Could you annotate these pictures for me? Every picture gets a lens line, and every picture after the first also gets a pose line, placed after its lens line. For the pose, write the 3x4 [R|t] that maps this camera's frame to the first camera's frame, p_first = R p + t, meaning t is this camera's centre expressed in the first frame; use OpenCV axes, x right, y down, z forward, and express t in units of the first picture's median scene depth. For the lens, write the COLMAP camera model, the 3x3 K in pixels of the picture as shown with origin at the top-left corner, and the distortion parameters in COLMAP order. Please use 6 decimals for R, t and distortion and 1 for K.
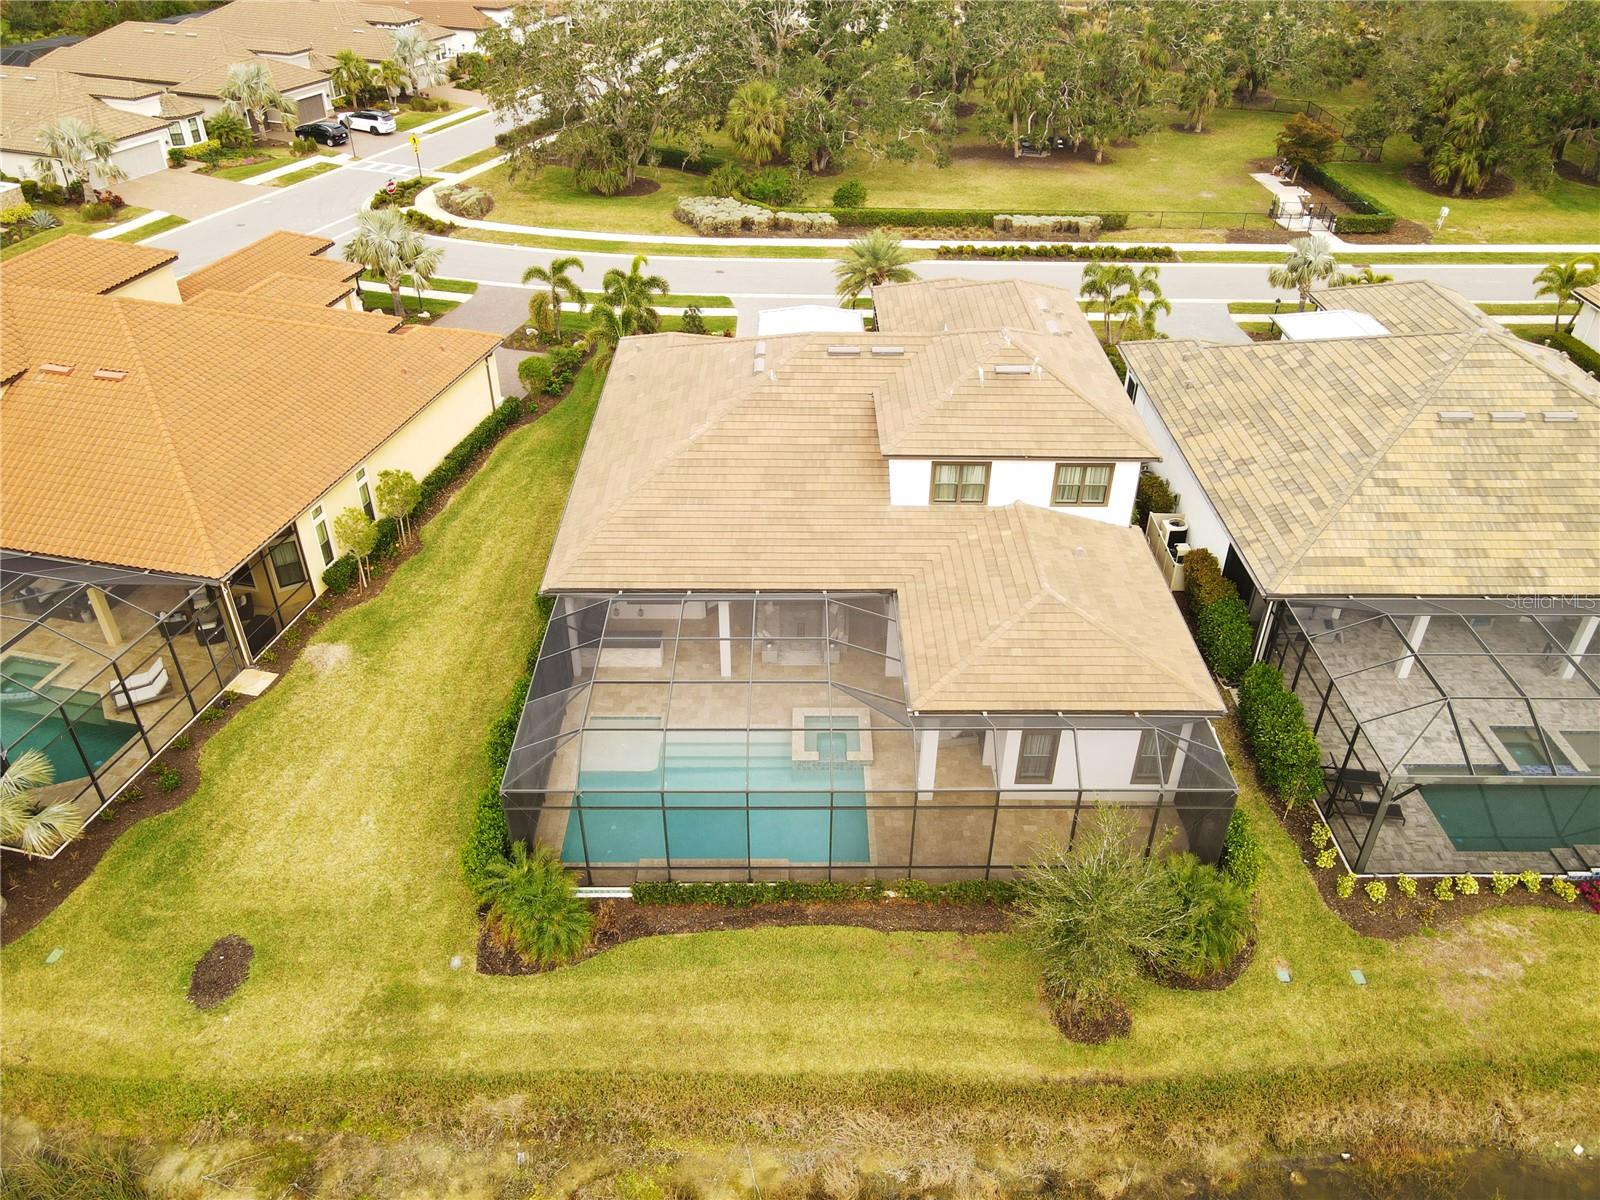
lens RADIAL K [[1184.3, 0, 815.7], [0, 1184.3, 603.8], [0, 0, 1]] dist [0.011521, 0.008763]
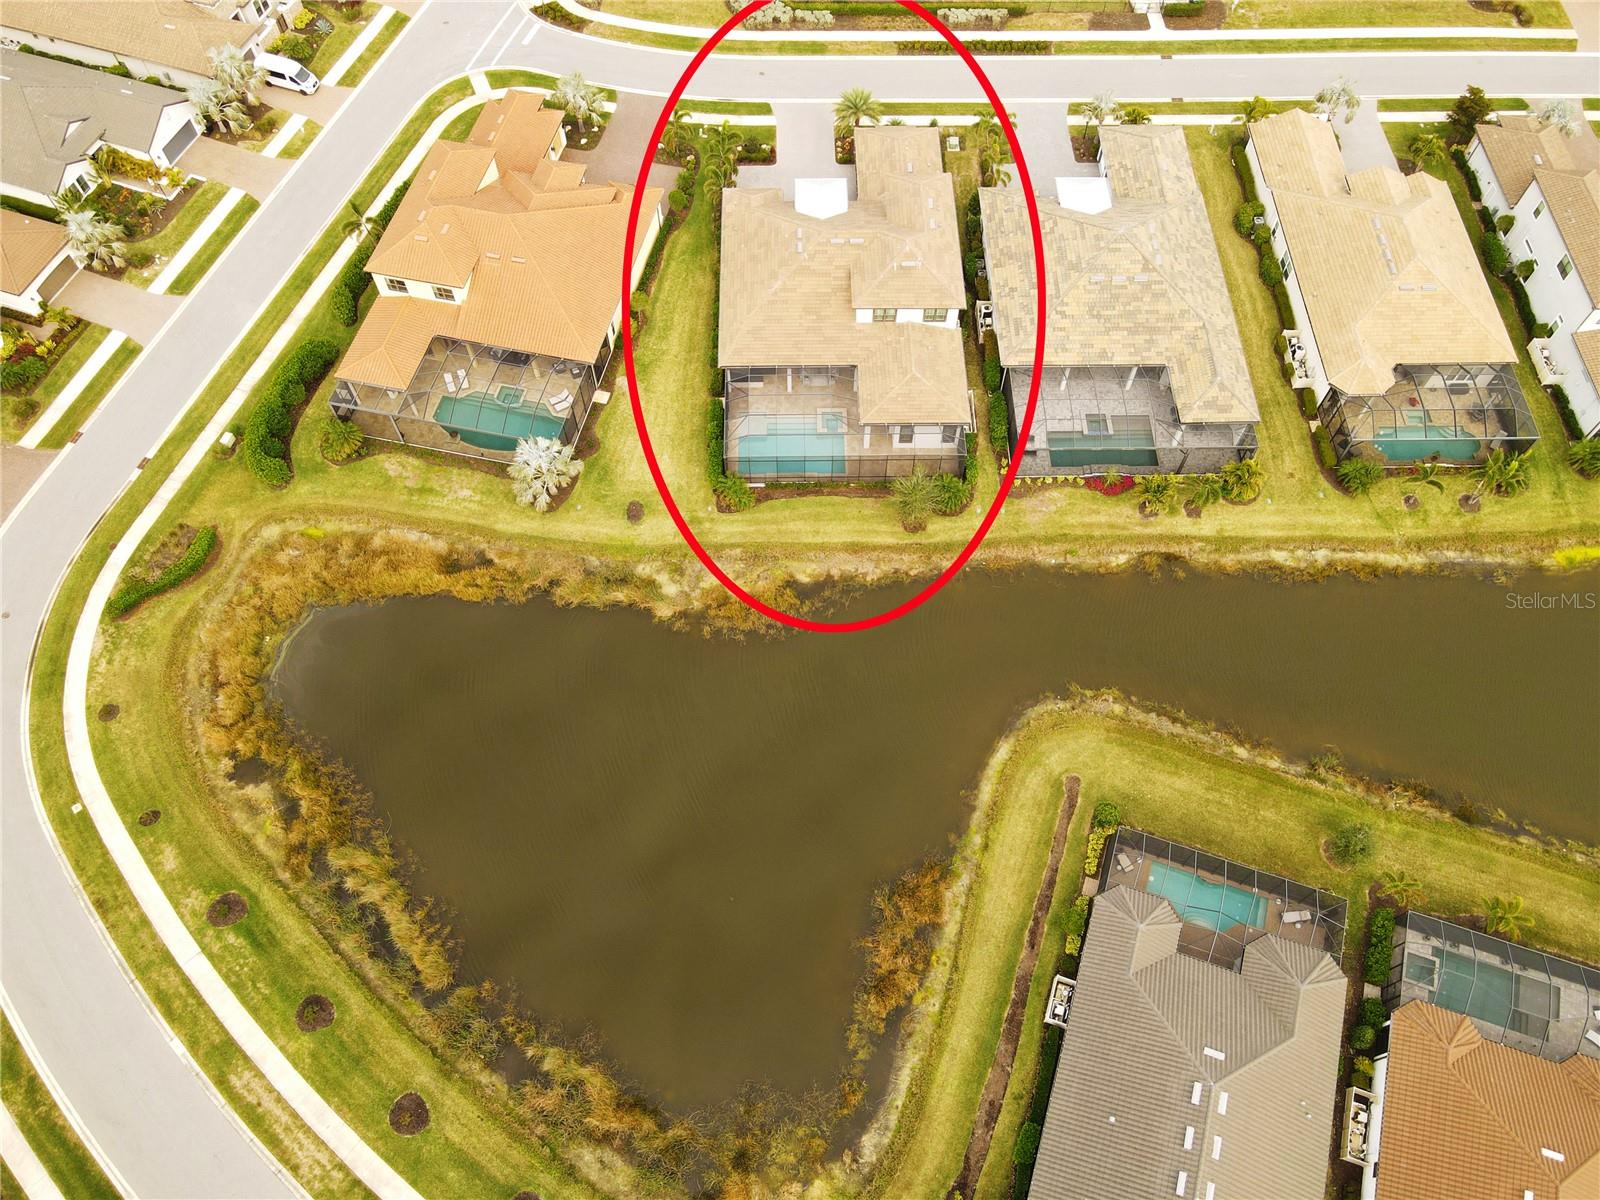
lens RADIAL K [[1184.3, 0, 815.7], [0, 1184.3, 603.8], [0, 0, 1]] dist [0.011521, 0.008763]
pose [[0.999974, -0.007273, 0.000118, -0.029097], [0.006498, 0.900525, 0.434756, -0.729926], [-0.003268, -0.434744, 0.900548, -1.686875]]
